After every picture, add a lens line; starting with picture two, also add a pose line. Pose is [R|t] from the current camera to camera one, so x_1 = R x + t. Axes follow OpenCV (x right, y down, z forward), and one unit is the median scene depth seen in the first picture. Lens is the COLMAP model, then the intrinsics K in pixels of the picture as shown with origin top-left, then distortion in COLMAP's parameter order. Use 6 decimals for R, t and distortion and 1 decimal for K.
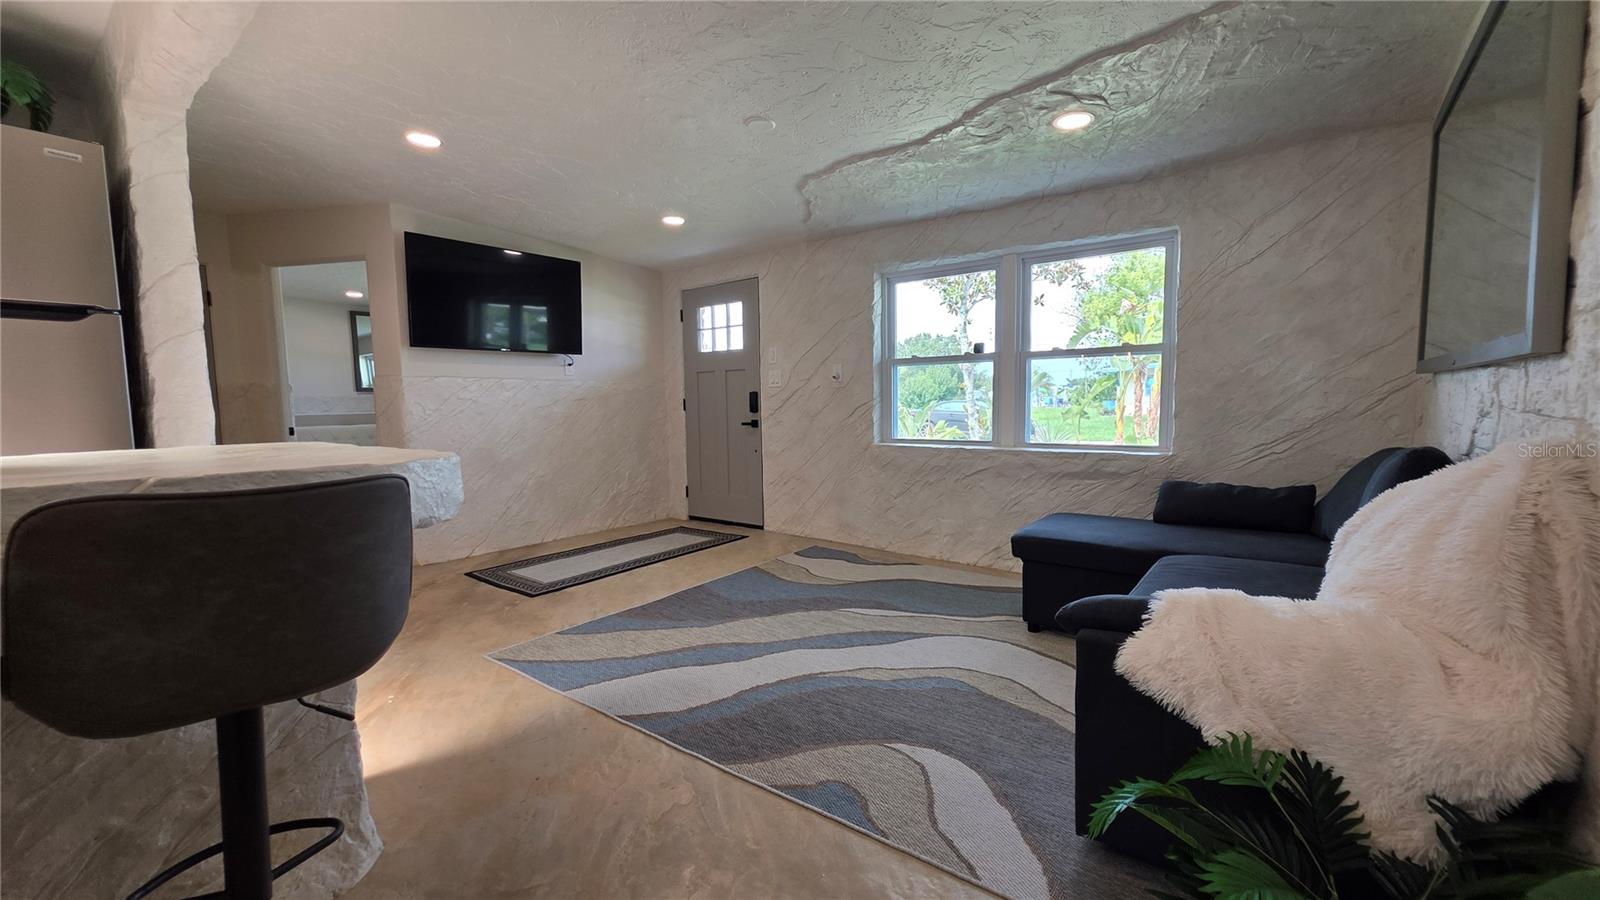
lens RADIAL K [[641.2, 0, 807.8], [0, 641.2, 456.9], [0, 0, 1]] dist [-0.002945, 0.001217]
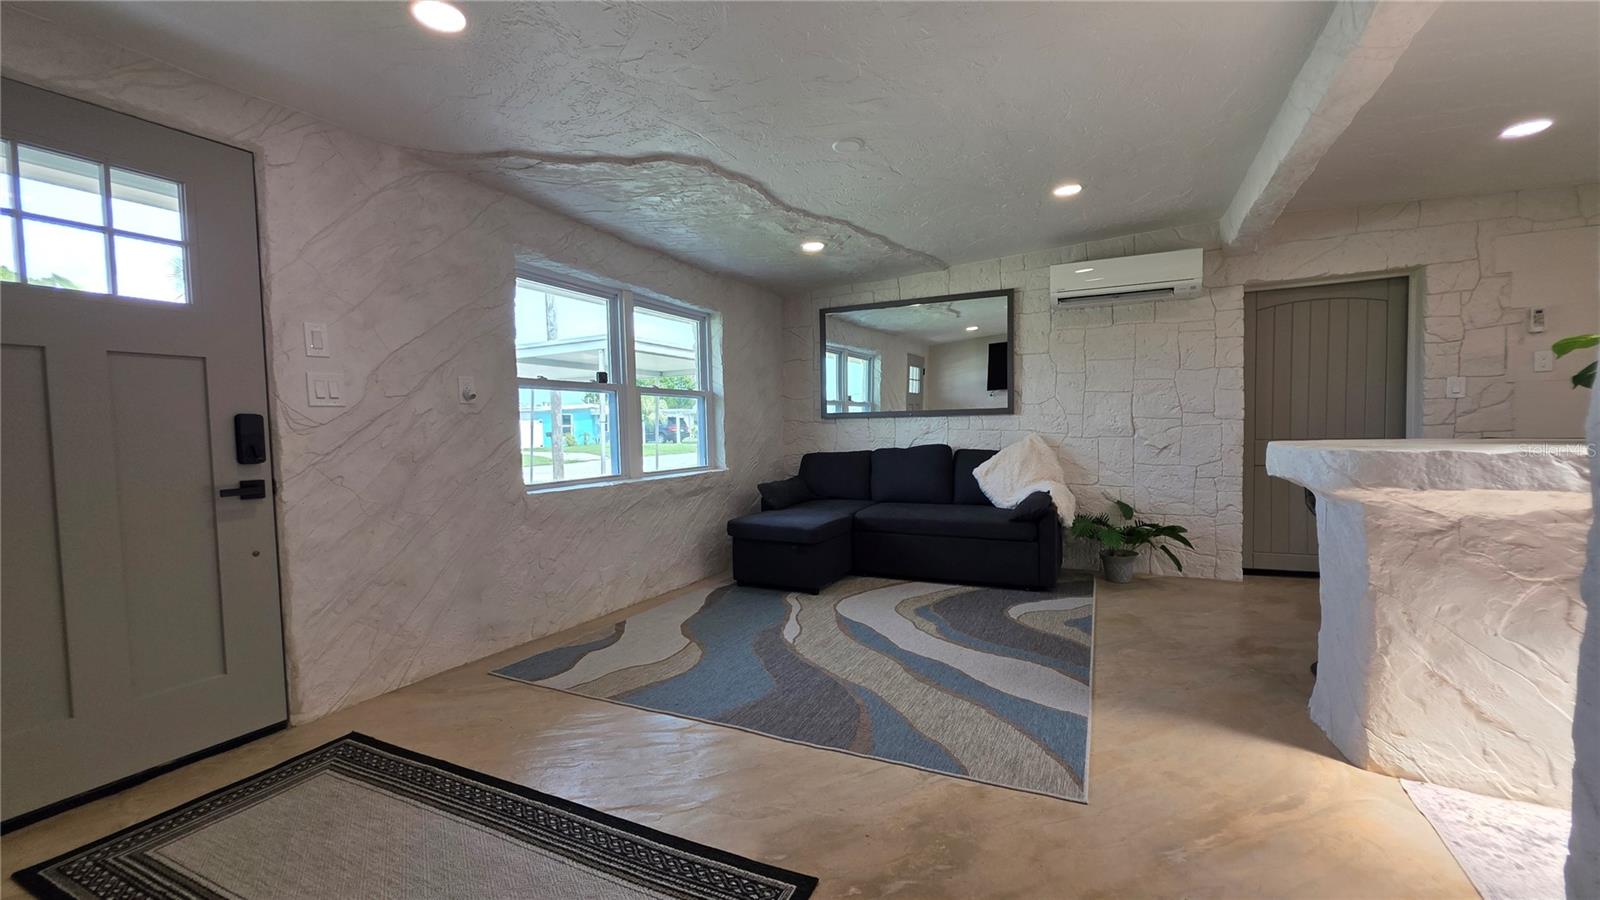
lens RADIAL K [[641.2, 0, 807.8], [0, 641.2, 456.9], [0, 0, 1]] dist [-0.002945, 0.001217]
pose [[-0.207998, -0.027004, 0.977756, -0.769768], [0.105995, 0.993110, 0.049976, -0.074383], [-0.972369, 0.114032, -0.203702, 0.977550]]
